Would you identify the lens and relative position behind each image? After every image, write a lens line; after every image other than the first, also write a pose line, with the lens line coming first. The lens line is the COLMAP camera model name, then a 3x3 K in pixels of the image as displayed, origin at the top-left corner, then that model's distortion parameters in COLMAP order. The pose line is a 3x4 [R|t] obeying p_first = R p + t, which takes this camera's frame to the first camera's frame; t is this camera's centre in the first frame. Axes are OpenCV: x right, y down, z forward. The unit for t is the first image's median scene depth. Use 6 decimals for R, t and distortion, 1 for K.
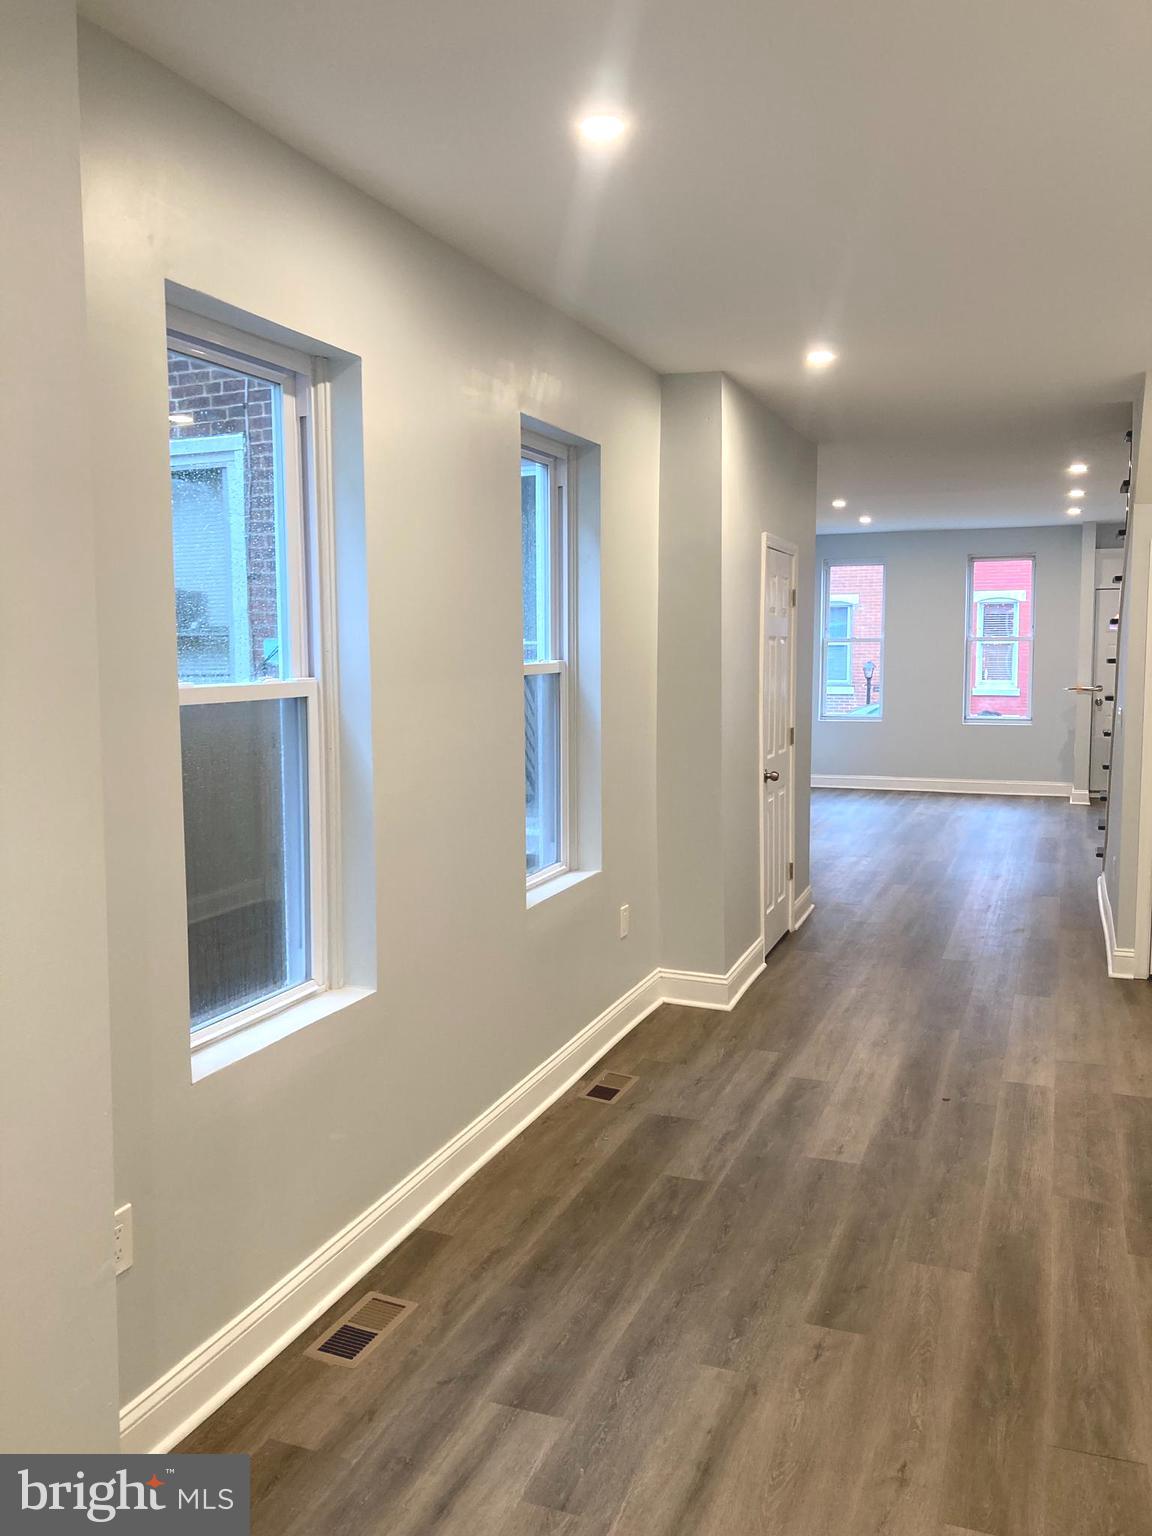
lens RADIAL K [[1244.7, 0, 587.3], [0, 1244.7, 756.5], [0, 0, 1]] dist [0.034767, 0.007052]
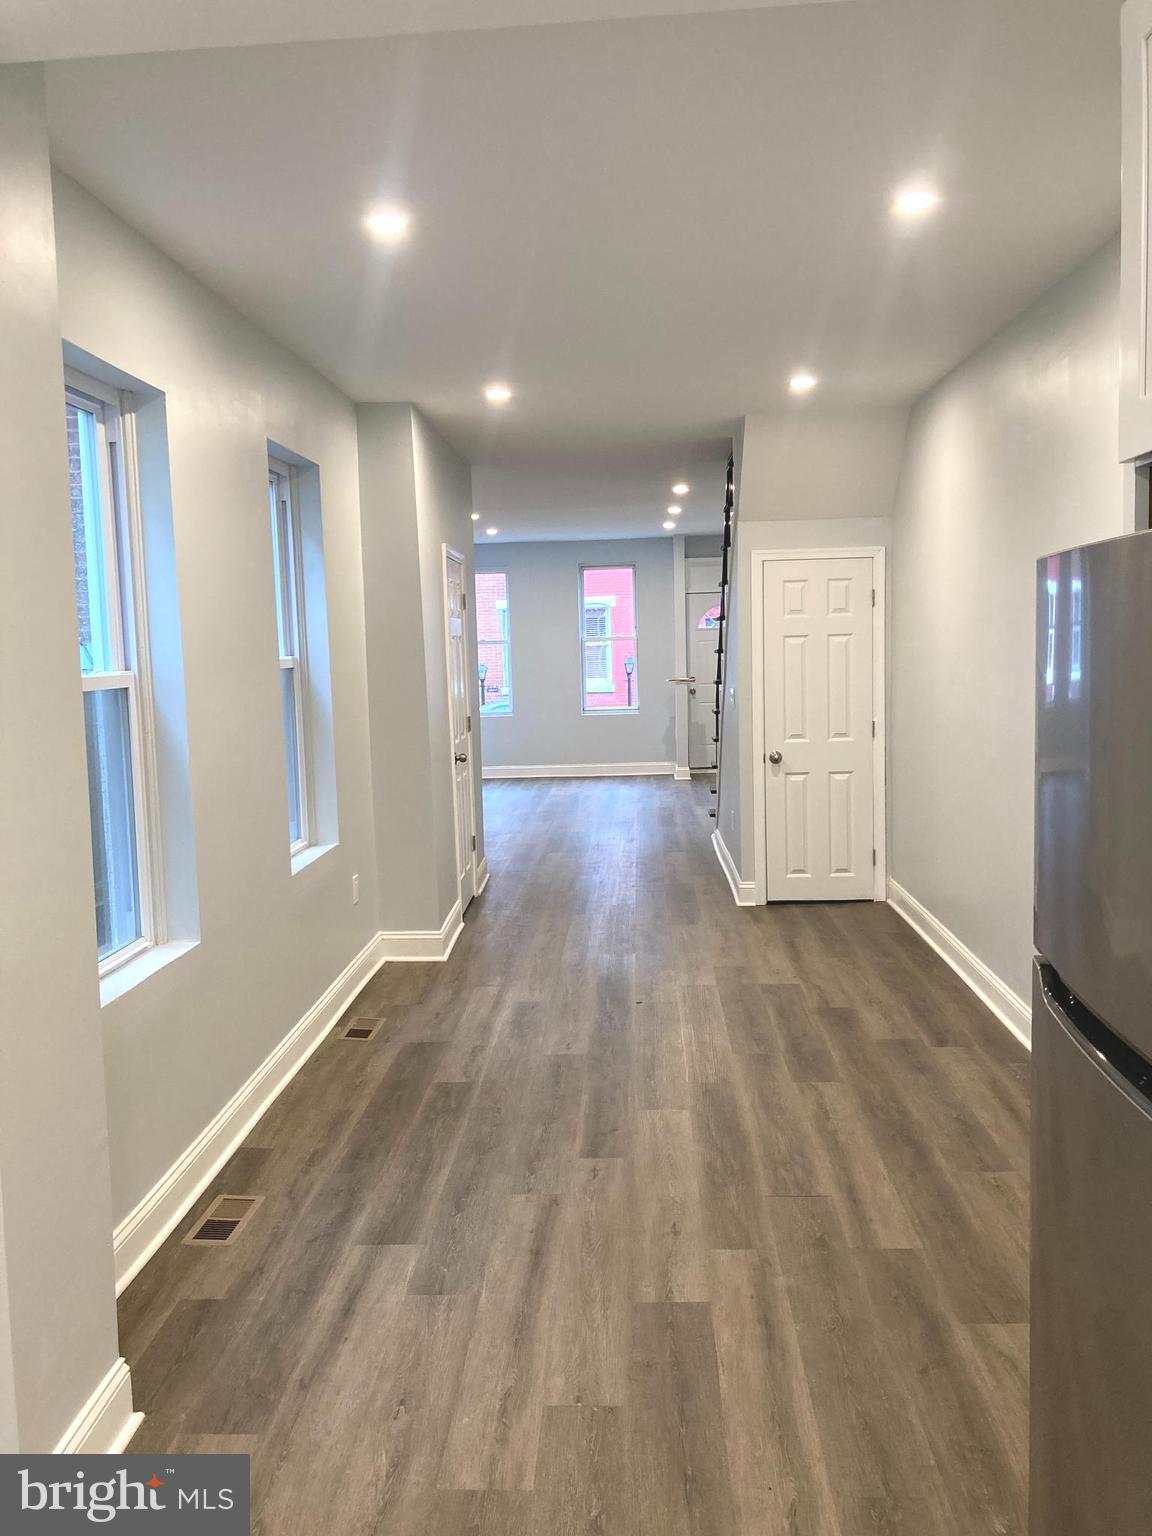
lens RADIAL K [[1244.7, 0, 563.8], [0, 1244.7, 771.0], [0, 0, 1]] dist [0.034767, 0.007052]
pose [[0.952087, -0.057889, 0.300299, -0.154979], [0.057007, 0.998305, 0.011706, 0.029791], [-0.300468, 0.005974, 0.953773, -0.167575]]
